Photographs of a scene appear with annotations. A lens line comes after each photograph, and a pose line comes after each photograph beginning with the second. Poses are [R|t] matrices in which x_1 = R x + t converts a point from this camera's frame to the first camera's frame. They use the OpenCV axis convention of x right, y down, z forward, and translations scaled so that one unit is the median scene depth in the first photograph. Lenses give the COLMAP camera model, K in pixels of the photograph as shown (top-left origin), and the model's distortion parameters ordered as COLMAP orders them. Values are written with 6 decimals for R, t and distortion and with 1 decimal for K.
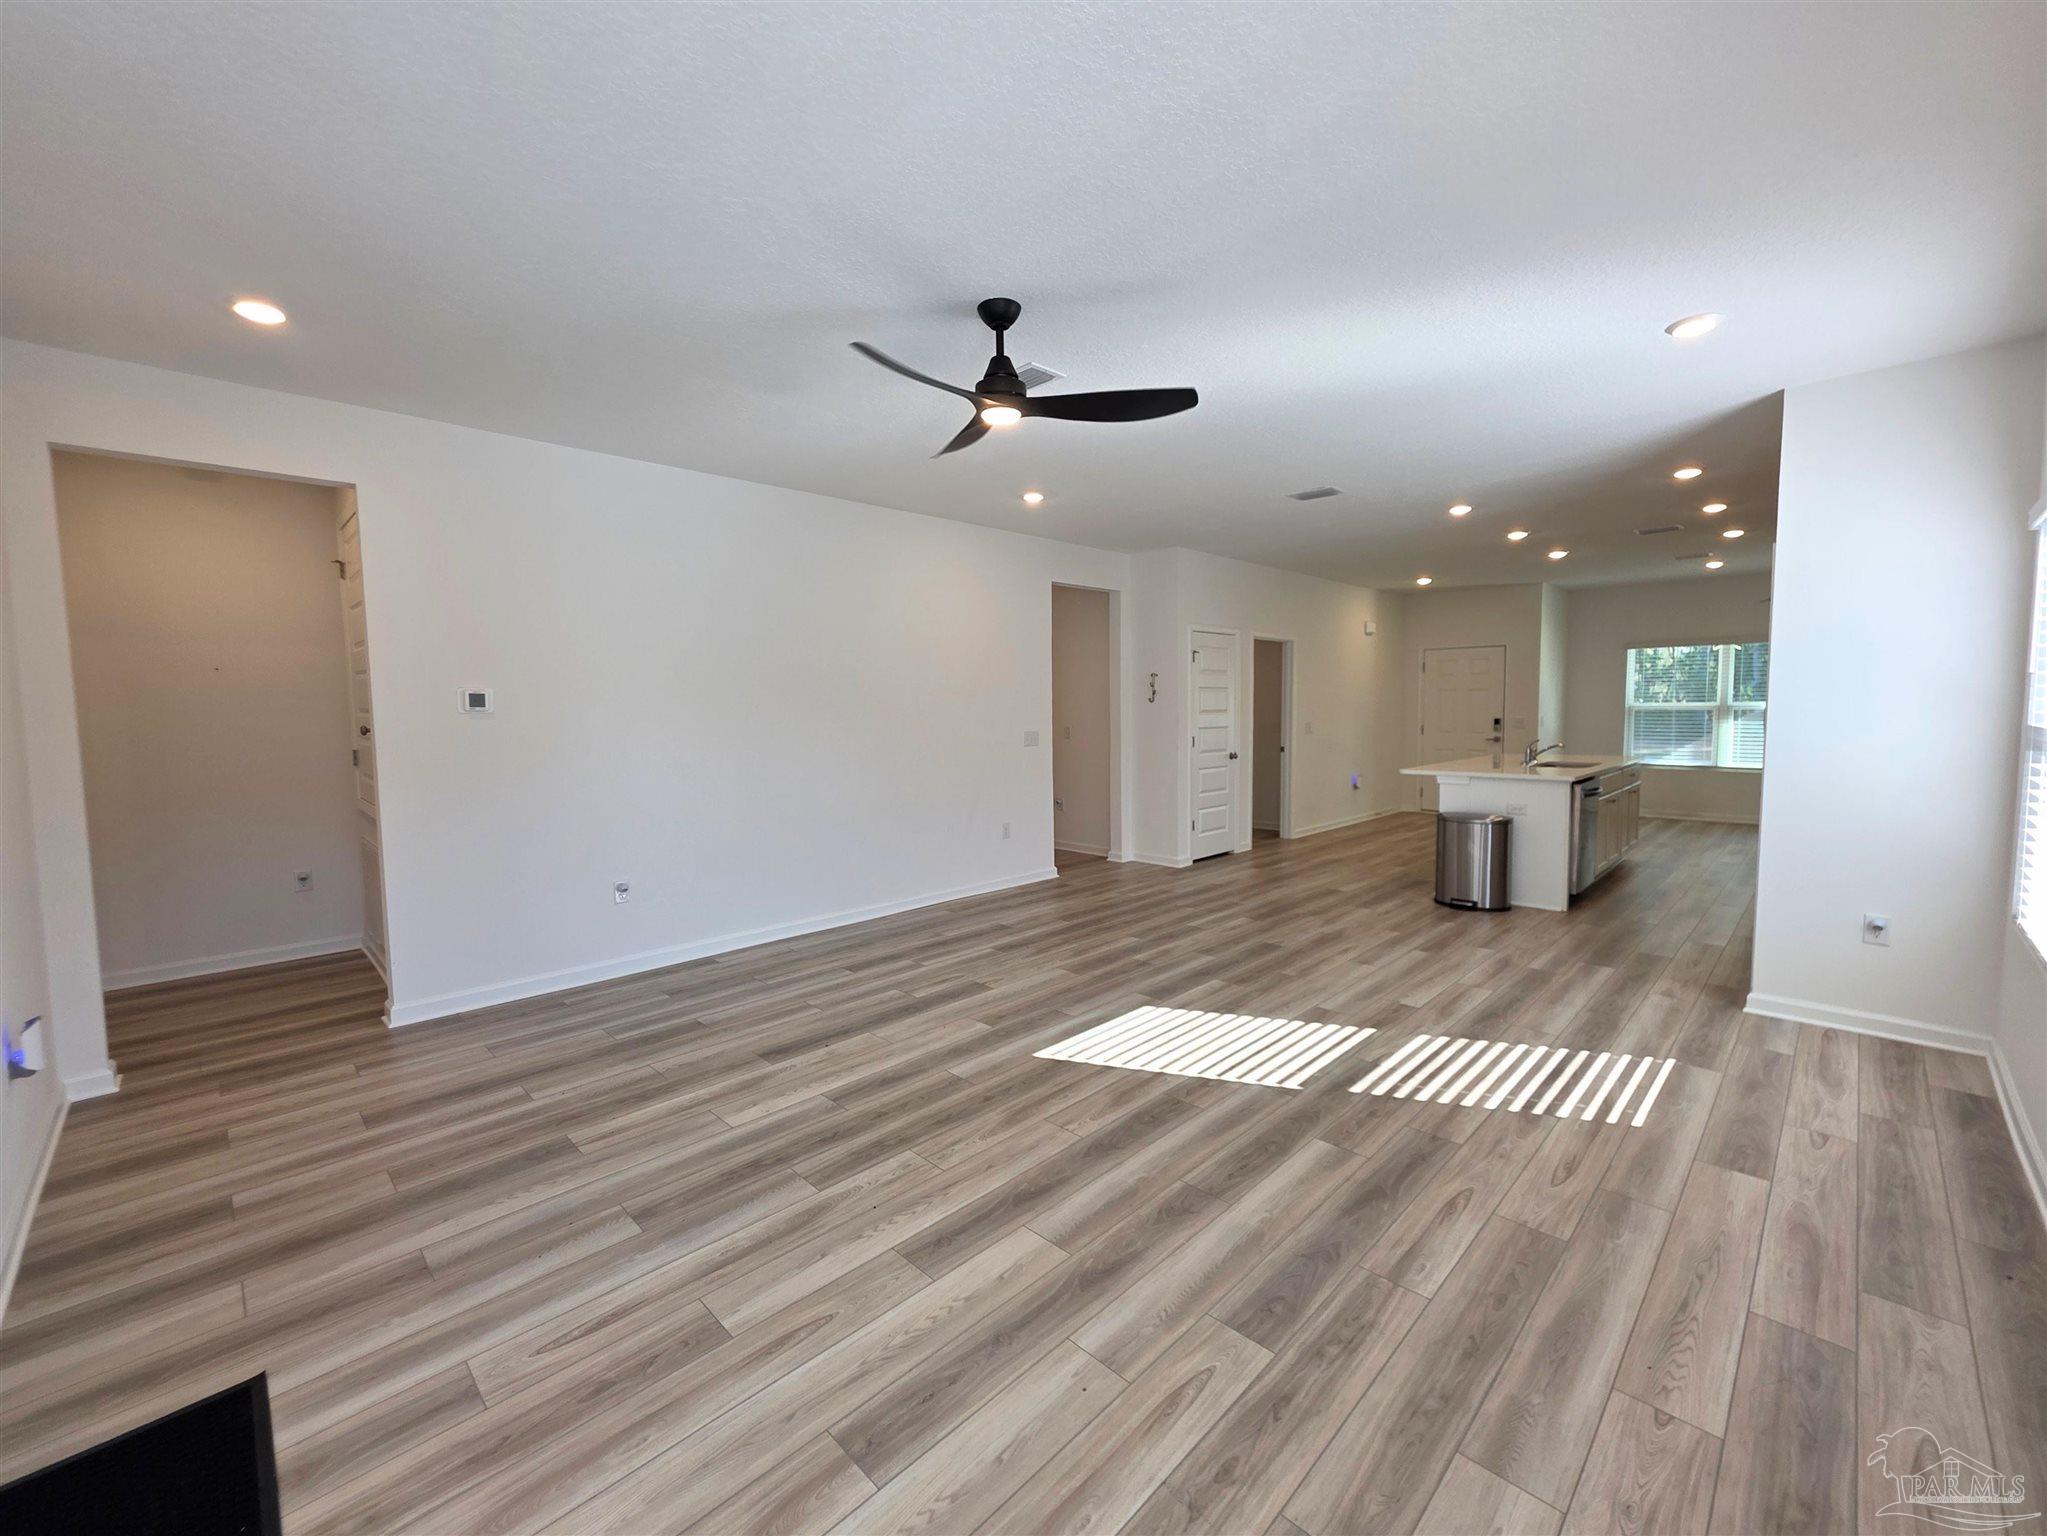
lens RADIAL K [[825.8, 0, 1014.9], [0, 825.8, 783.9], [0, 0, 1]] dist [0.003062, -0.000690]
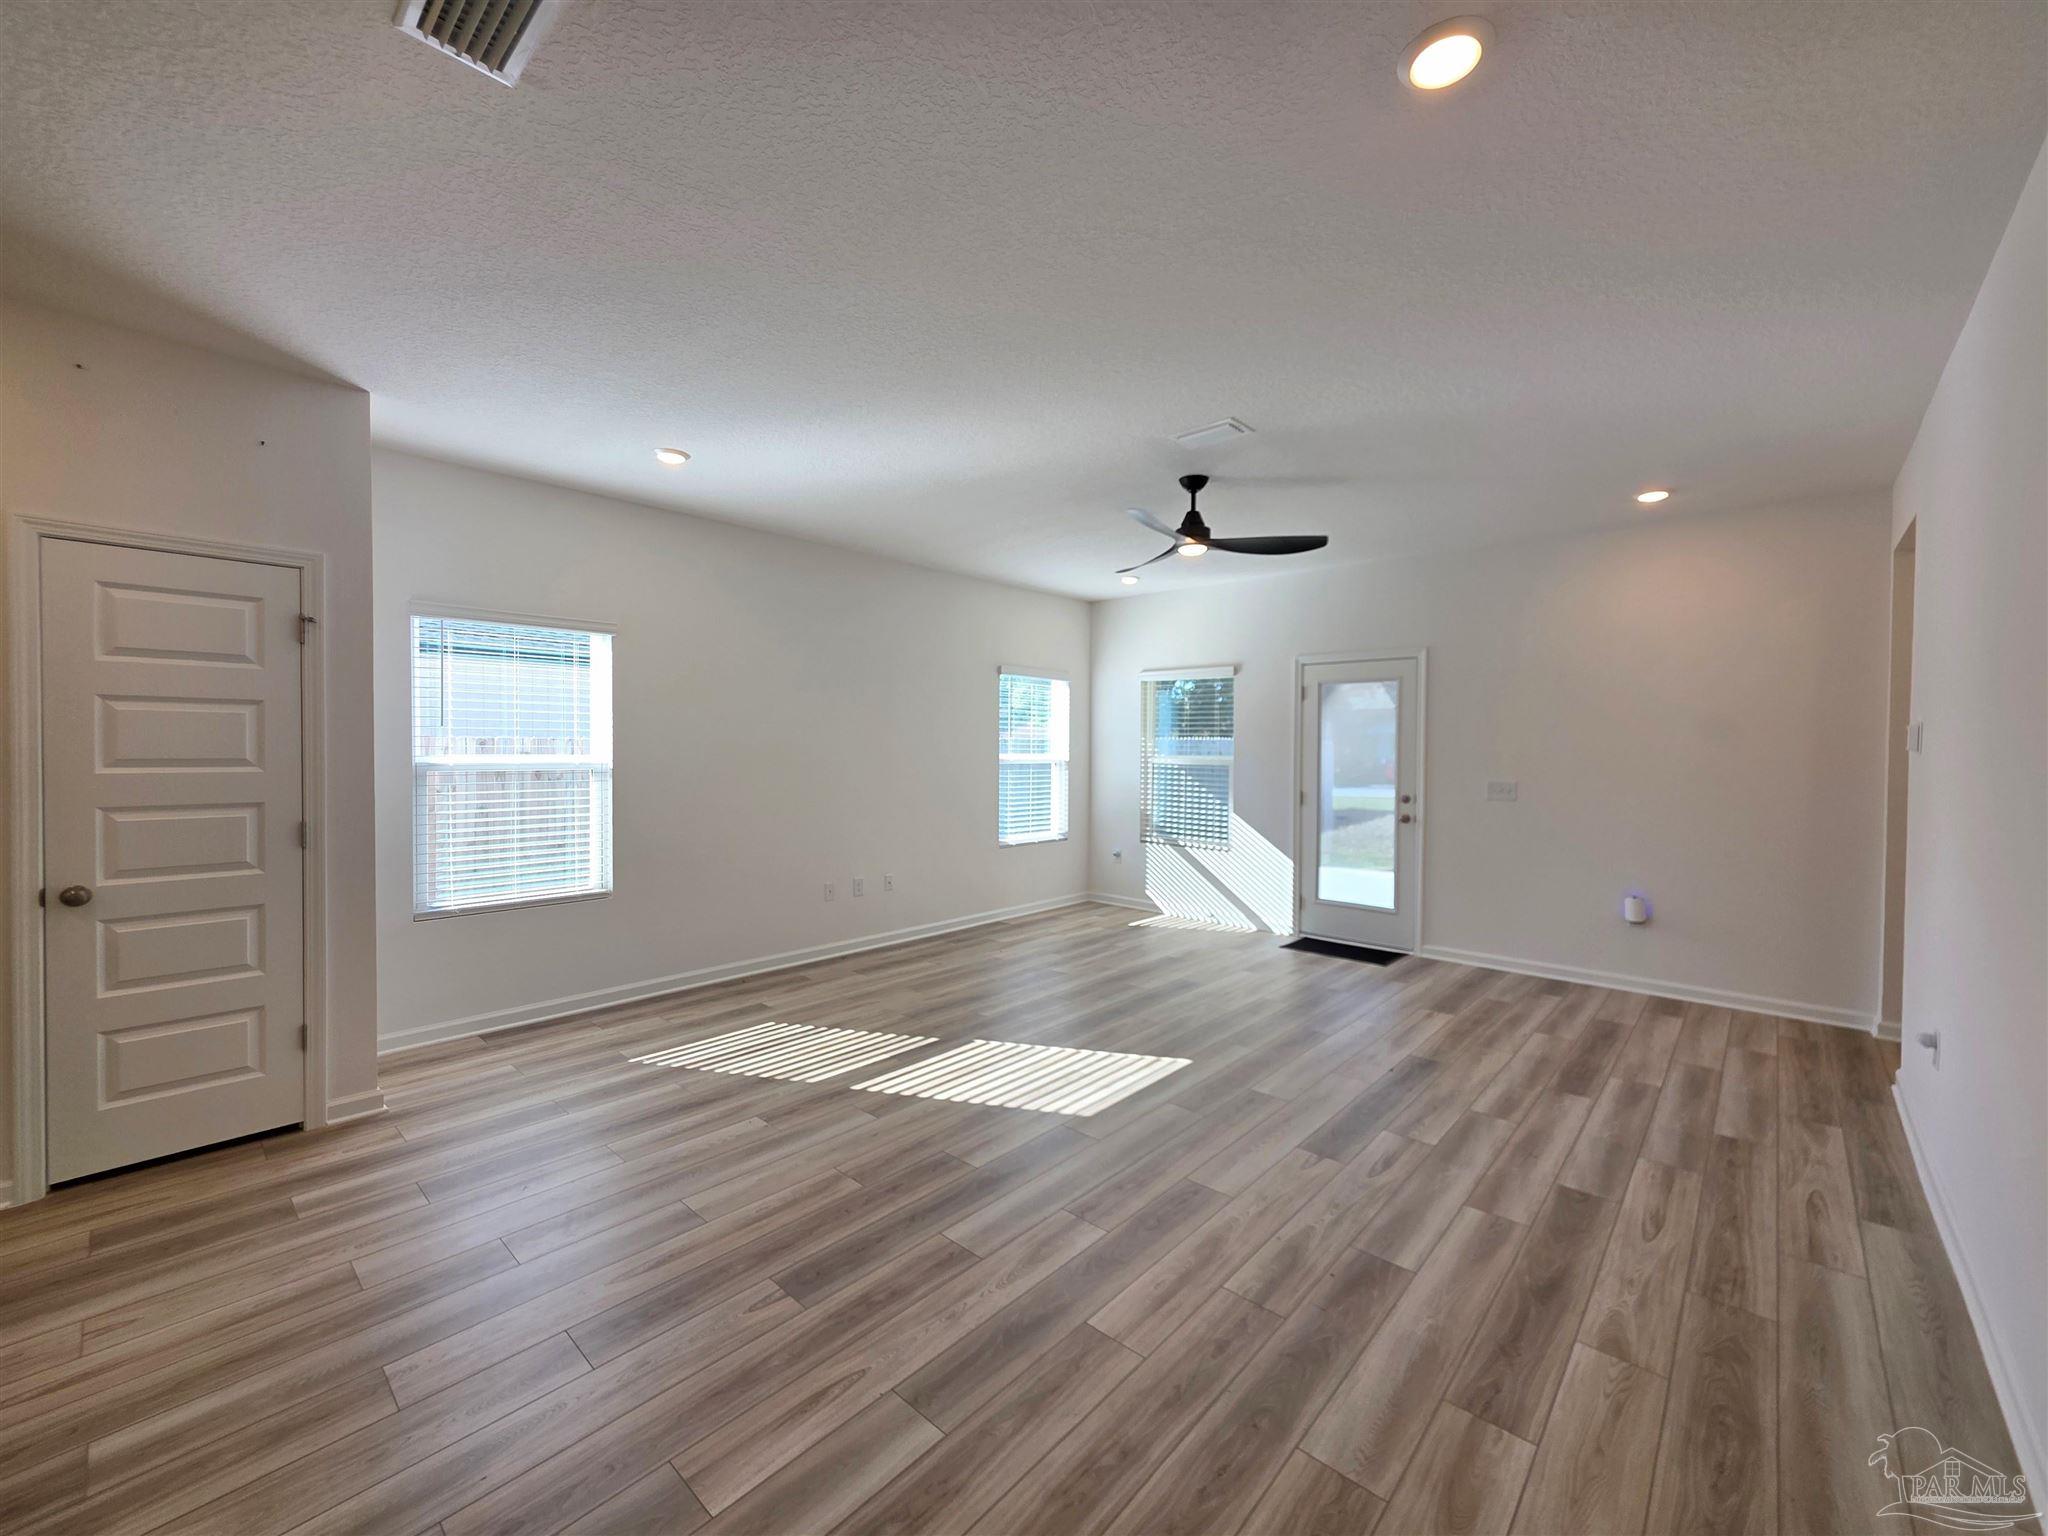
lens RADIAL K [[826.2, 0, 1024.7], [0, 826.2, 751.4], [0, 0, 1]] dist [0.003062, -0.000690]
pose [[-0.998586, 0.004486, -0.052973, 0.244700], [-0.001002, 0.994668, 0.103126, -0.162247], [0.053153, 0.103033, -0.993257, 1.660098]]
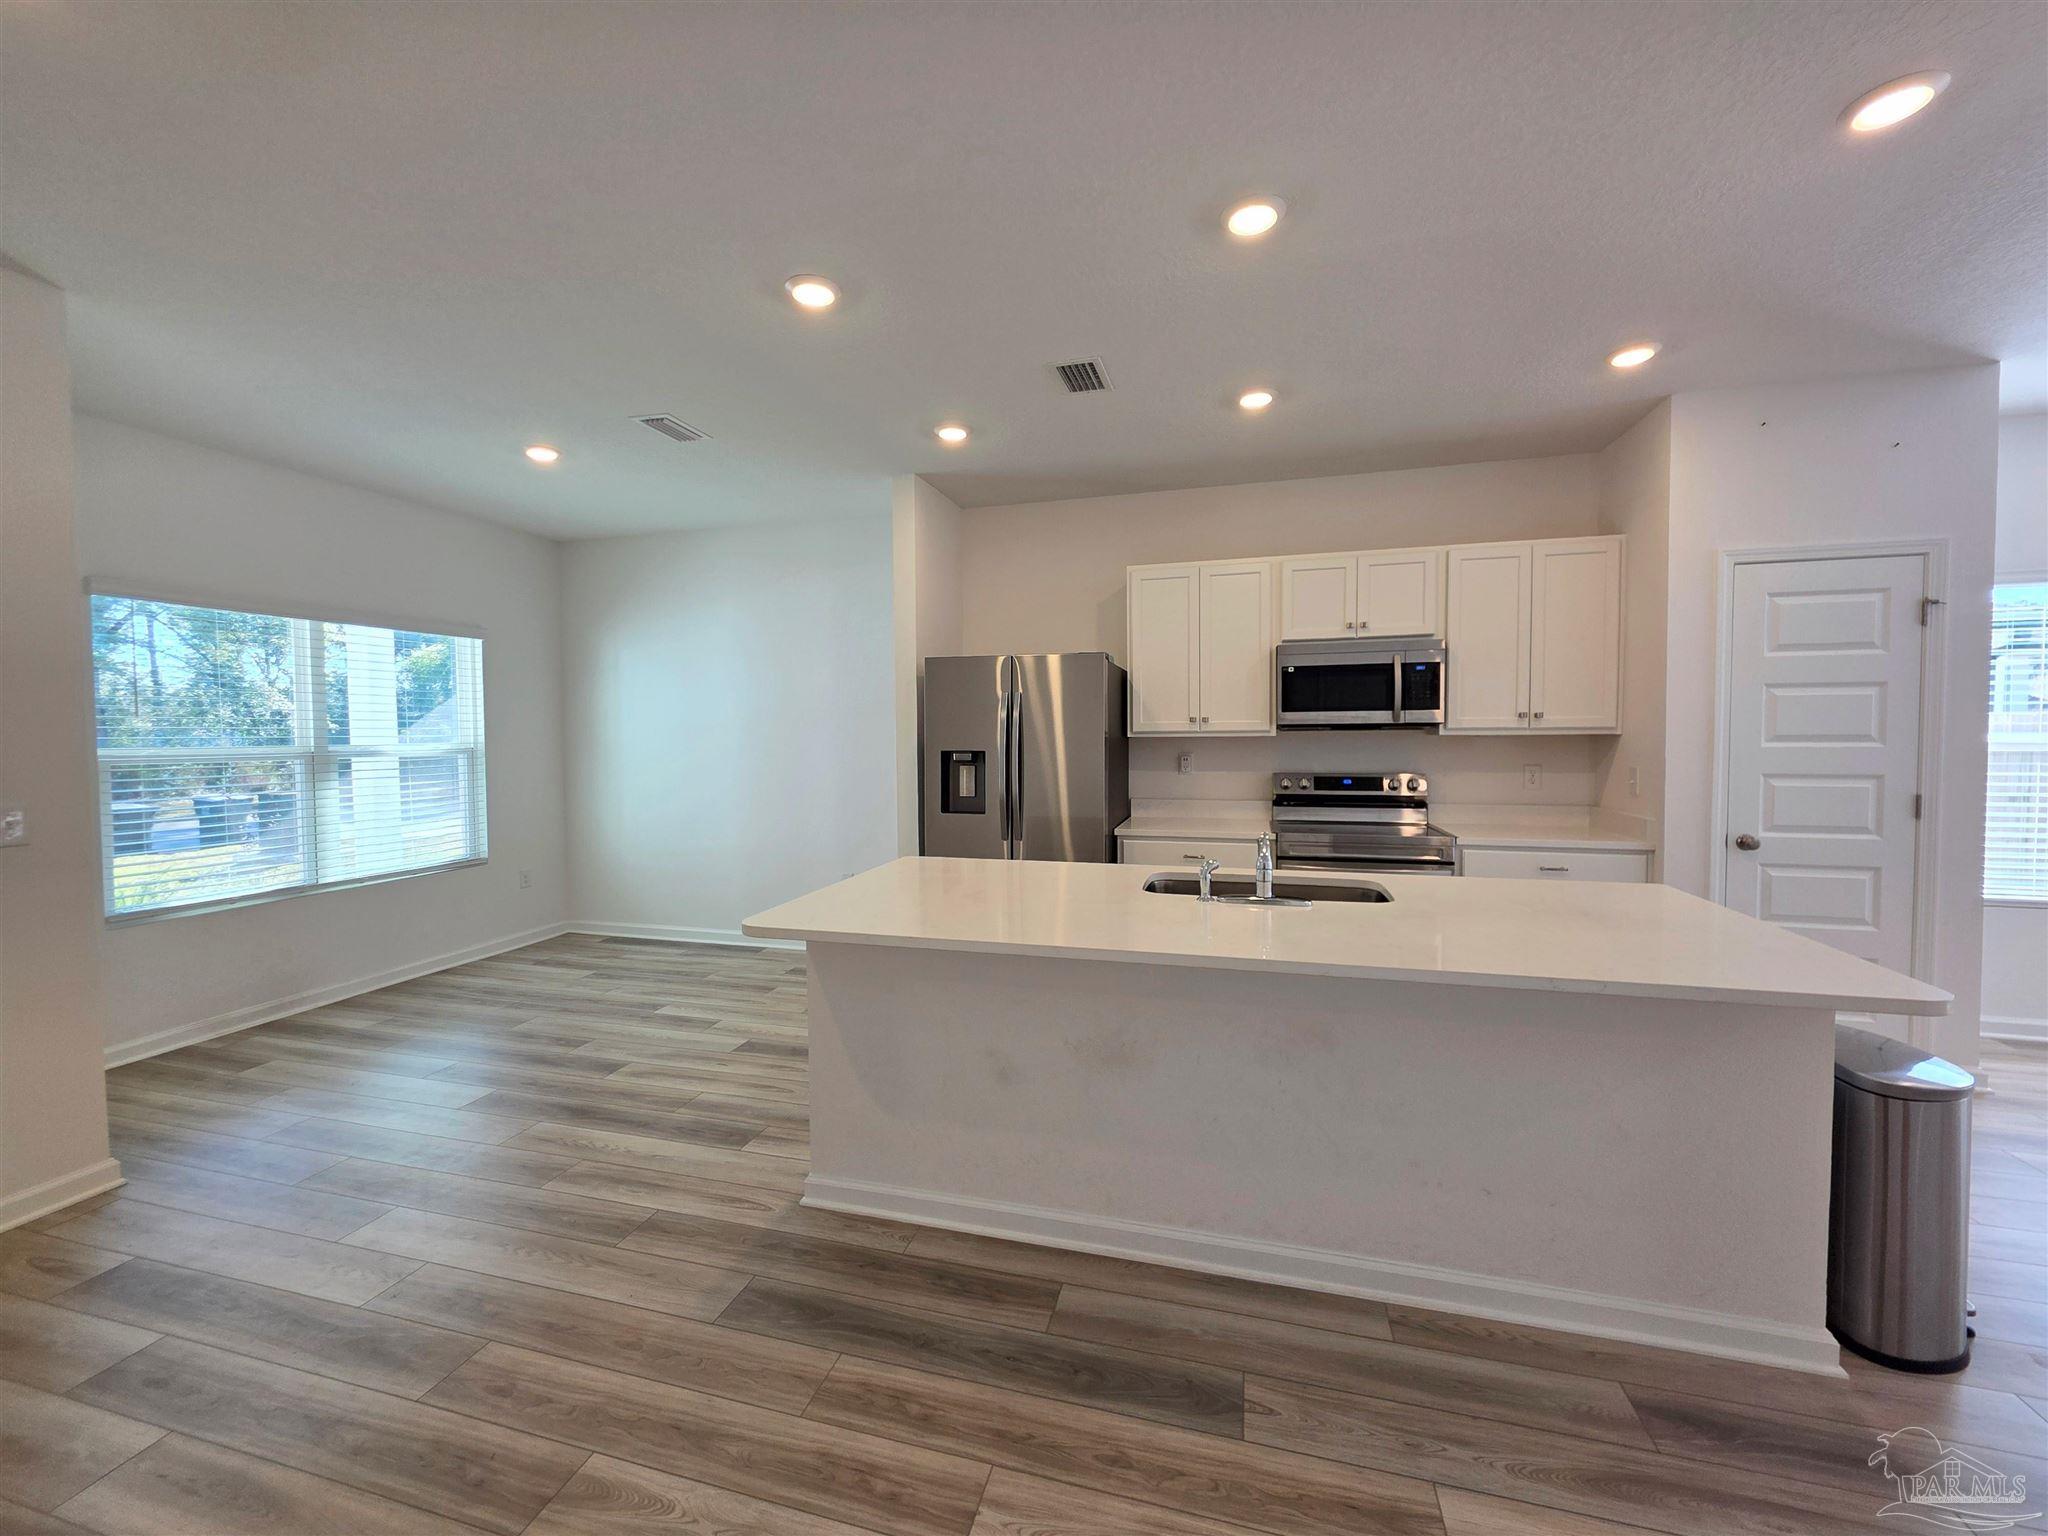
lens RADIAL K [[826.2, 0, 1016.1], [0, 826.2, 760.6], [0, 0, 1]] dist [0.003062, -0.000690]
pose [[-0.492852, -0.015448, 0.869976, 0.583817], [0.096921, 0.992646, 0.072533, -0.193633], [-0.864698, 0.120067, -0.487730, 2.006405]]
